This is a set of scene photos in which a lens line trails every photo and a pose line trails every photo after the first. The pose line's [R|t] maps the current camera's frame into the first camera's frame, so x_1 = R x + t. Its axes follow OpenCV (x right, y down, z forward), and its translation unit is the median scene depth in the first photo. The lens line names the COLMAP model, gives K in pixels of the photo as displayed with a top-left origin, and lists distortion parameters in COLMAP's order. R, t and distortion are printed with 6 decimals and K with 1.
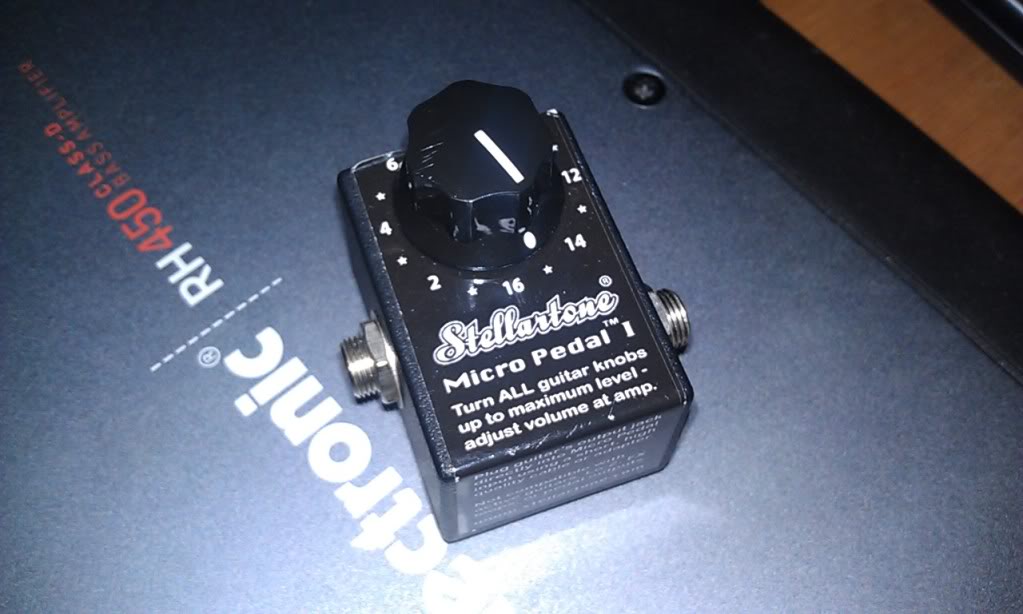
lens RADIAL K [[1150.1, 0, 508.3], [0, 1150.1, 307.2], [0, 0, 1]] dist [-0.018712, 0.000000]
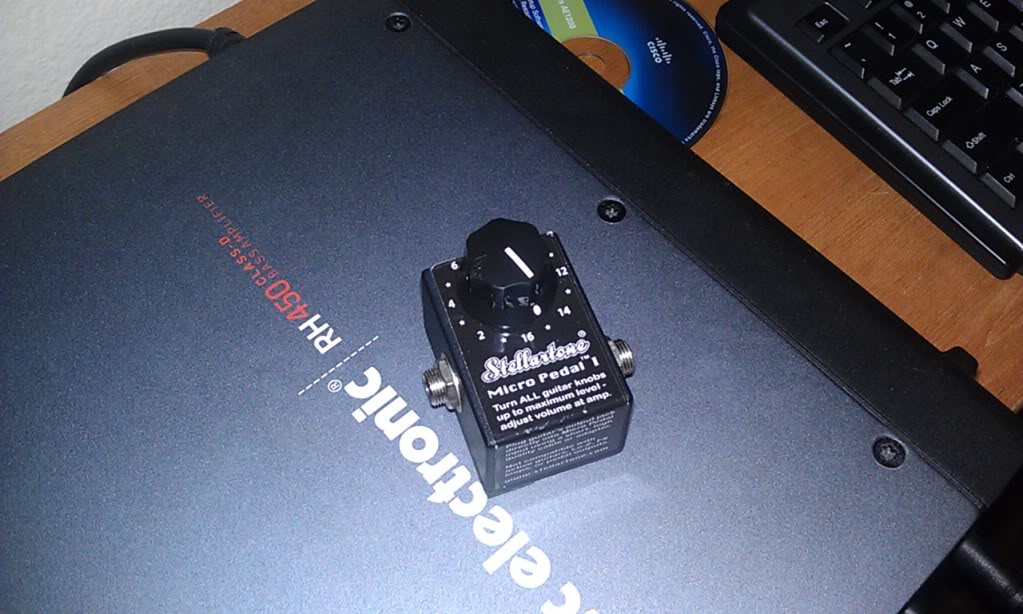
lens RADIAL K [[1028.4, 0, 512.3], [0, 1028.4, 306.0], [0, 0, 1]] dist [0.002375, 0.000000]
pose [[0.999961, -0.007039, -0.005269, -0.009156], [0.006673, 0.997761, -0.066549, 0.034261], [0.005726, 0.066512, 0.997769, -0.483588]]
